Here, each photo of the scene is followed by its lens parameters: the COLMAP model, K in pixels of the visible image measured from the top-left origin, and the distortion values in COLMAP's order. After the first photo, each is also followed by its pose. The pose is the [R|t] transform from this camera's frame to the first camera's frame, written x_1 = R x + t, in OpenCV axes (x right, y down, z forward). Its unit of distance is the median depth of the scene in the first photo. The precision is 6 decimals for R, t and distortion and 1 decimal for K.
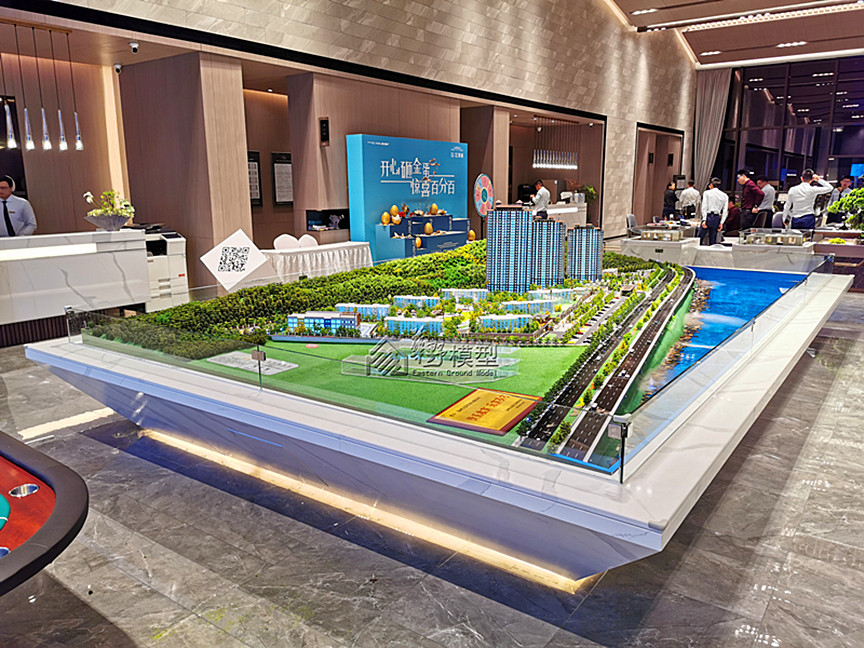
lens RADIAL K [[675.2, 0, 428.7], [0, 675.2, 325.8], [0, 0, 1]] dist [0.012106, -0.028674]
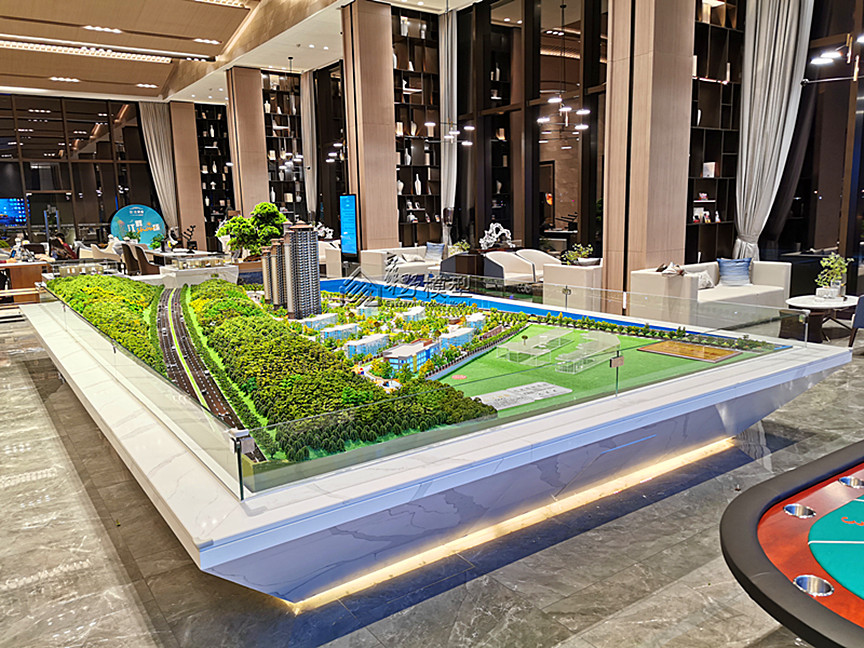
lens RADIAL K [[675.2, 0, 432.7], [0, 675.2, 317.5], [0, 0, 1]] dist [0.012106, -0.028674]
pose [[0.317867, -0.149029, 0.936350, -1.015571], [0.212781, 0.973592, 0.082723, -0.128505], [-0.923951, 0.172942, 0.341184, 0.729489]]
